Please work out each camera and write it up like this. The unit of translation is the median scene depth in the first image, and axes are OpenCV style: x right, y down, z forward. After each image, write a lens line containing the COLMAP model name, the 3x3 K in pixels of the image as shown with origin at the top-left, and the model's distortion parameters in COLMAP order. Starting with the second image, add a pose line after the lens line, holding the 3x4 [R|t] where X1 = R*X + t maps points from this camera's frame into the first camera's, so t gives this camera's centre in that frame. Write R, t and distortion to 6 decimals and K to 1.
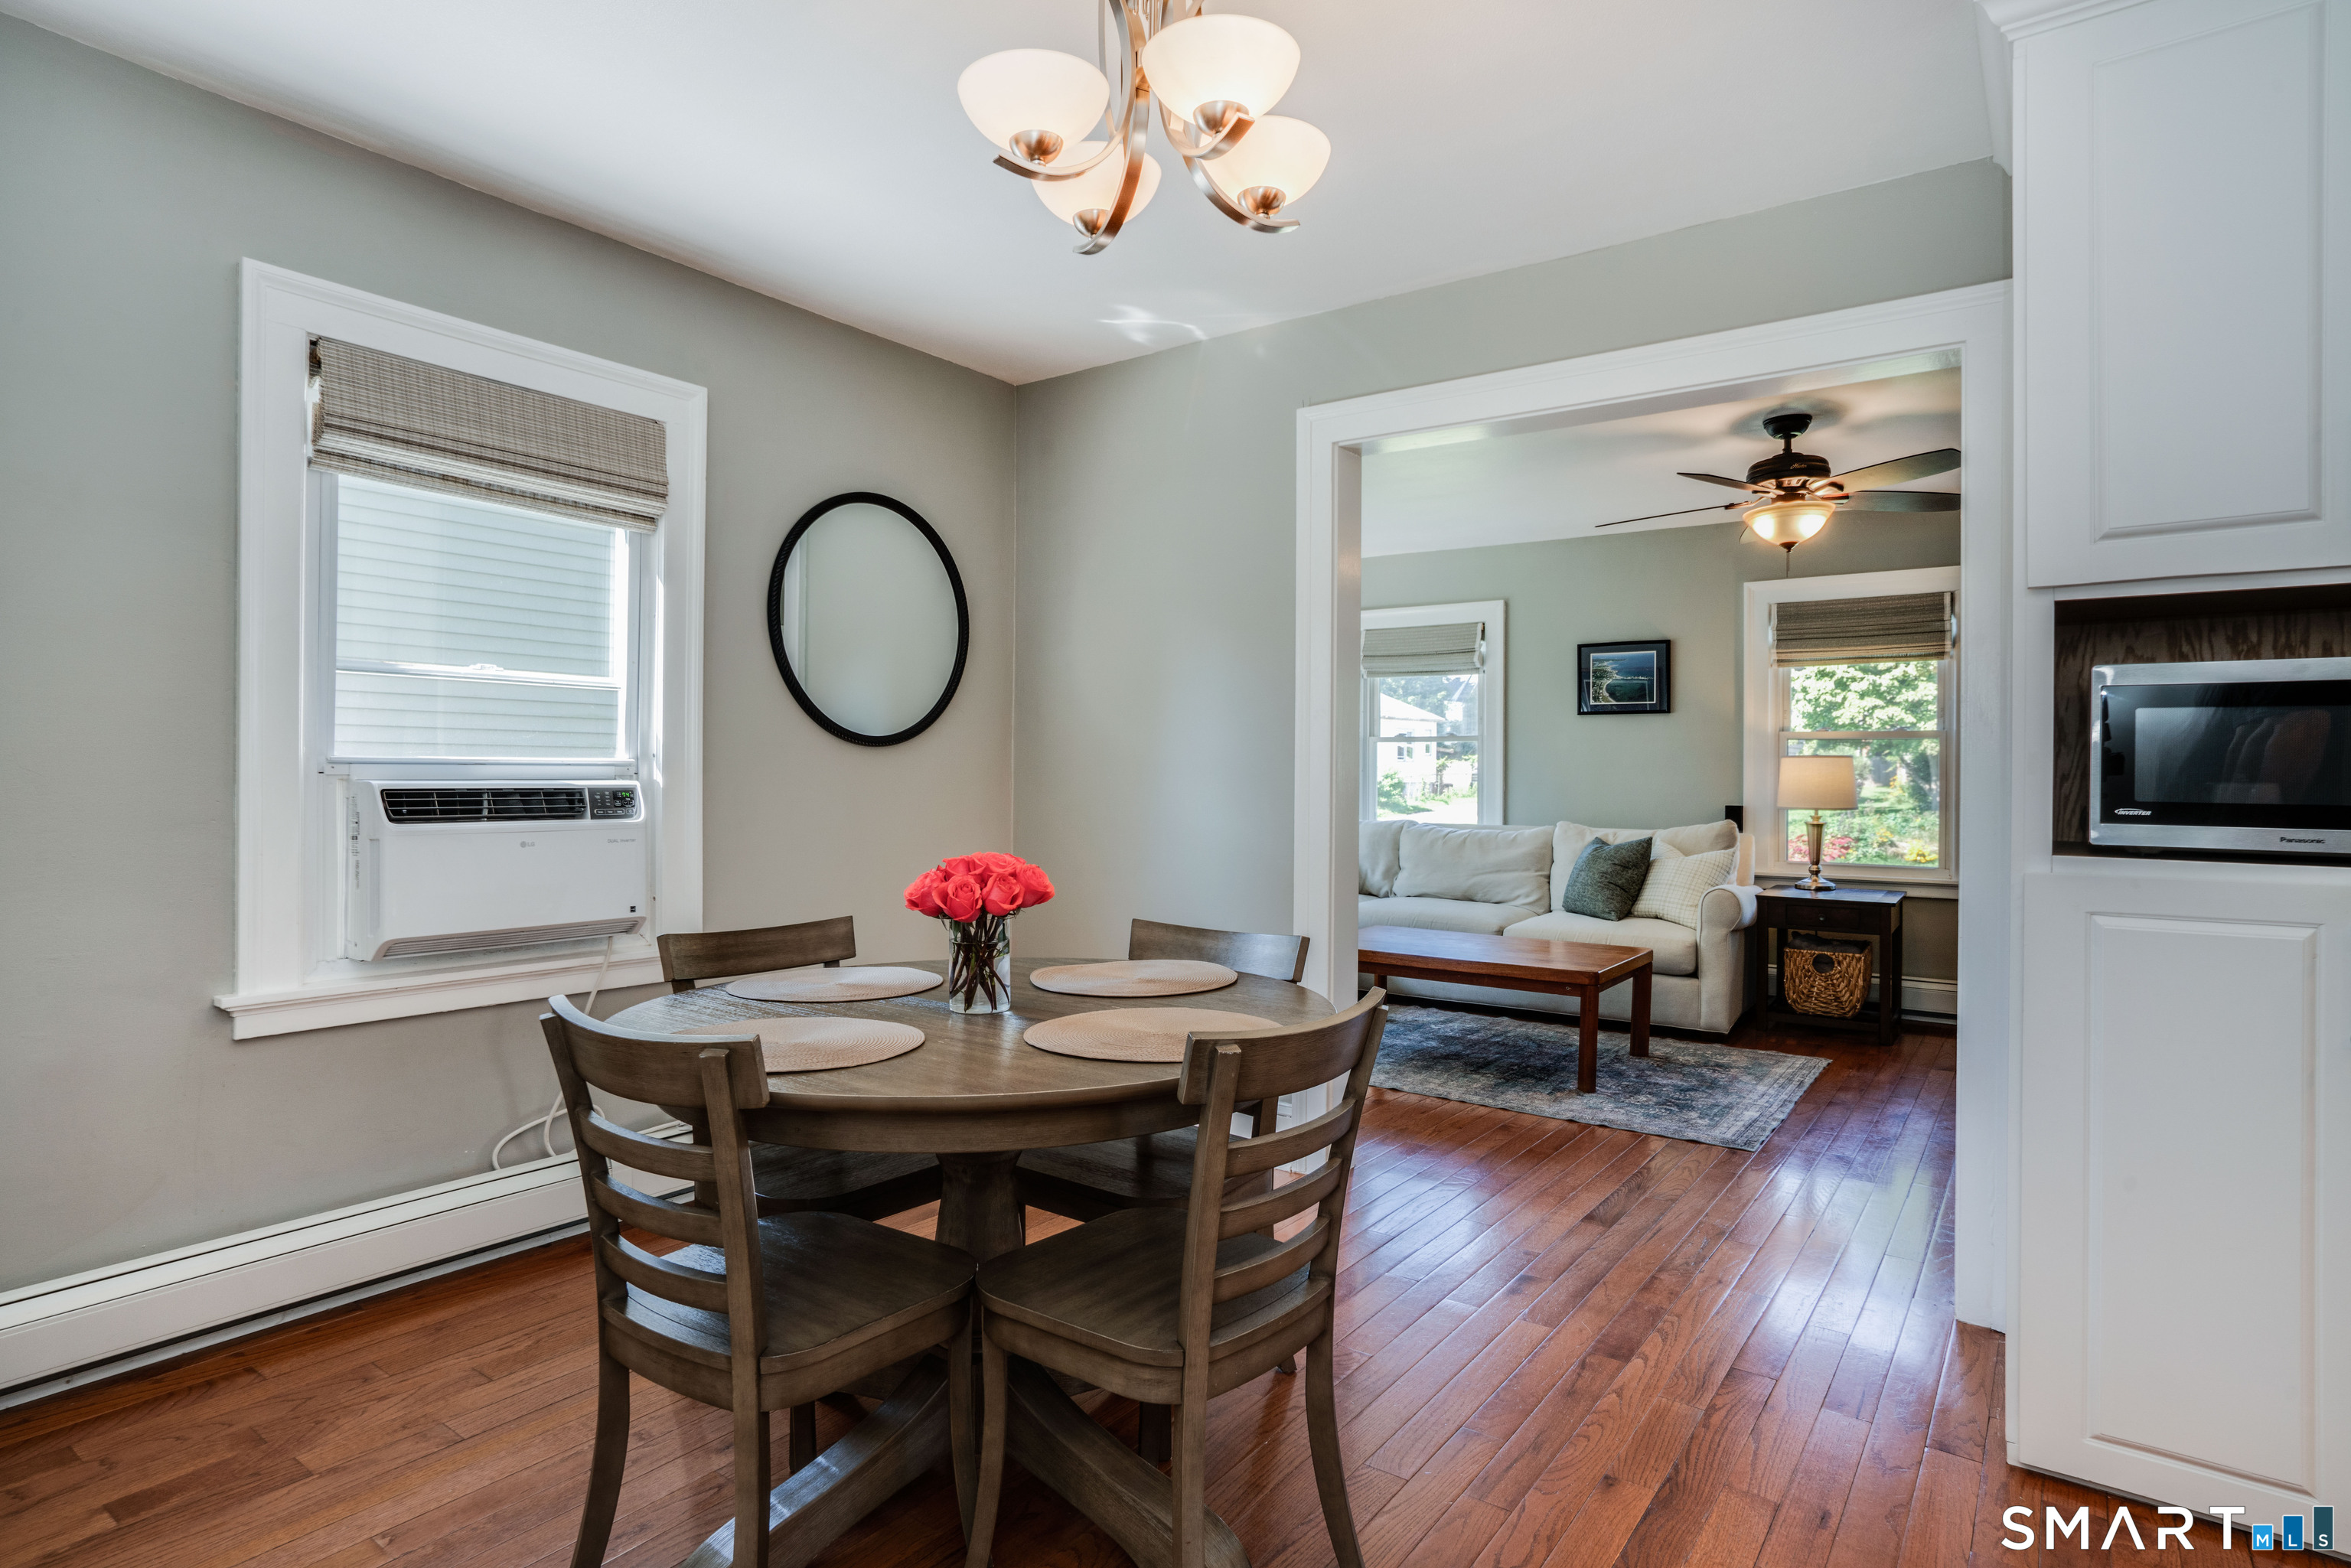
lens RADIAL K [[1277.3, 0, 1161.7], [0, 1277.3, 797.0], [0, 0, 1]] dist [-0.008278, -0.001104]
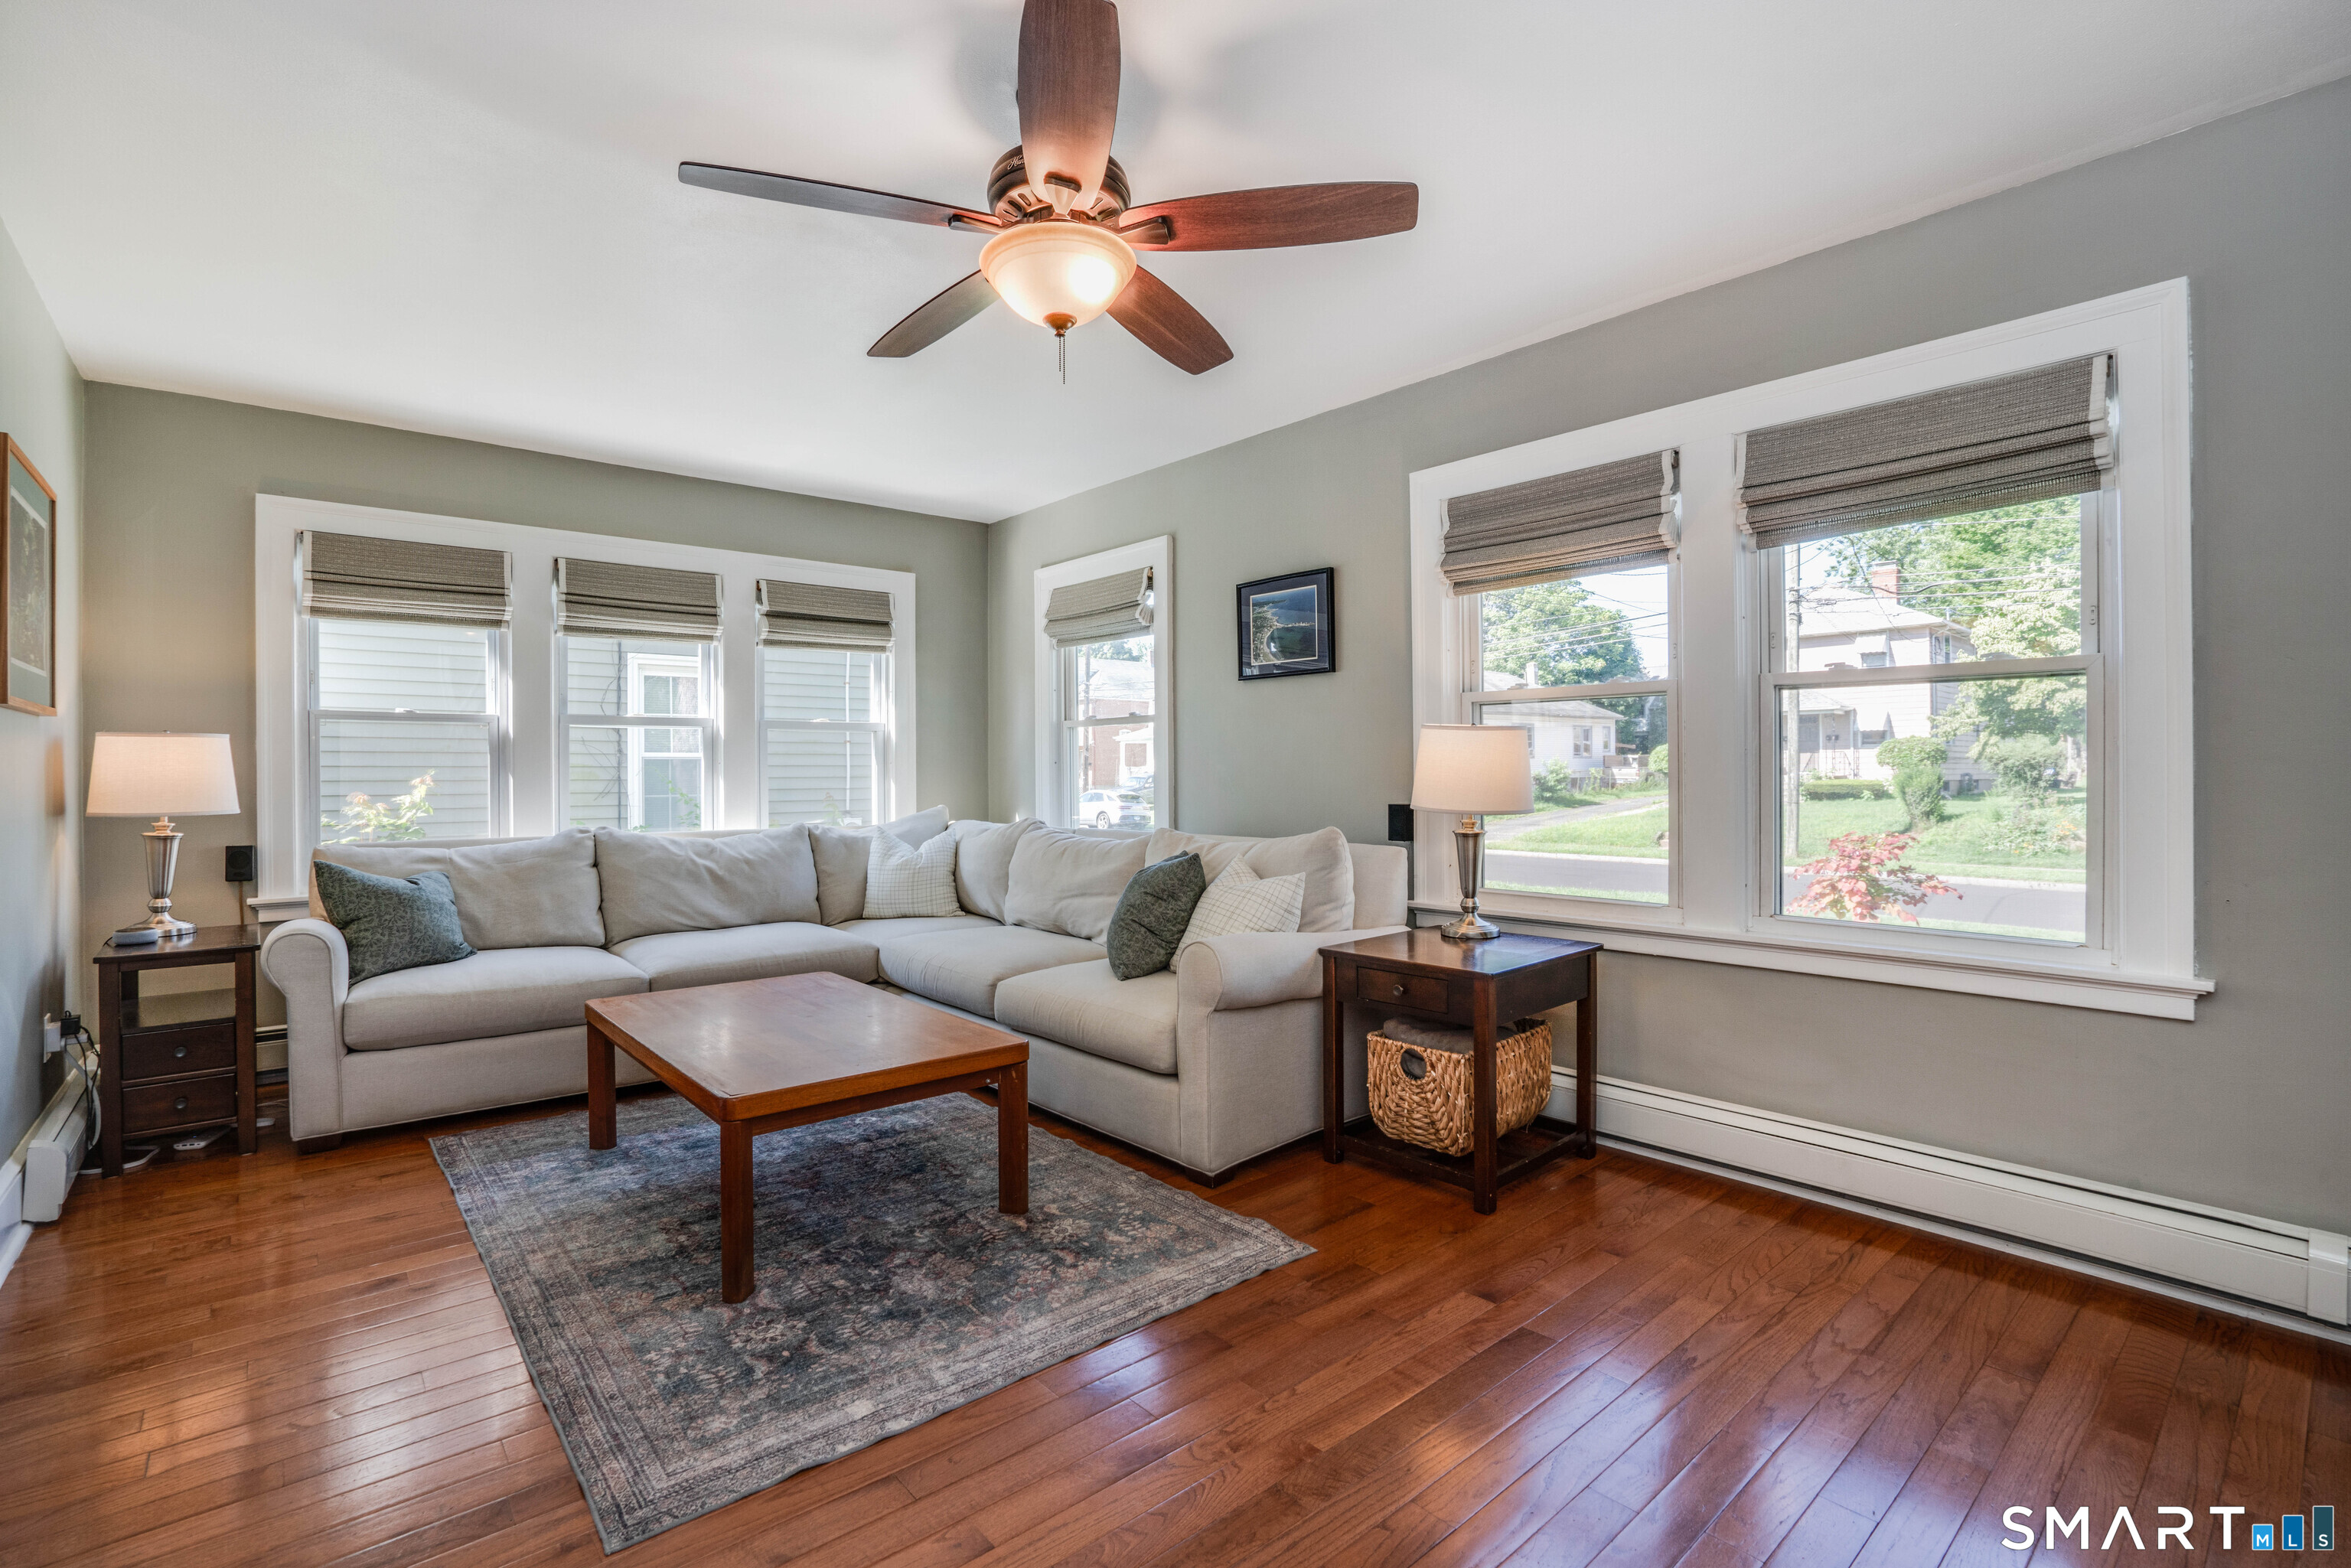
lens RADIAL K [[1065.3, 0, 1184.4], [0, 1065.3, 785.3], [0, 0, 1]] dist [-0.023080, -0.000080]
pose [[0.972516, -0.011306, -0.232562, 0.451739], [0.009278, 0.999909, -0.009812, 0.001757], [0.232652, 0.007385, 0.972532, 0.408312]]
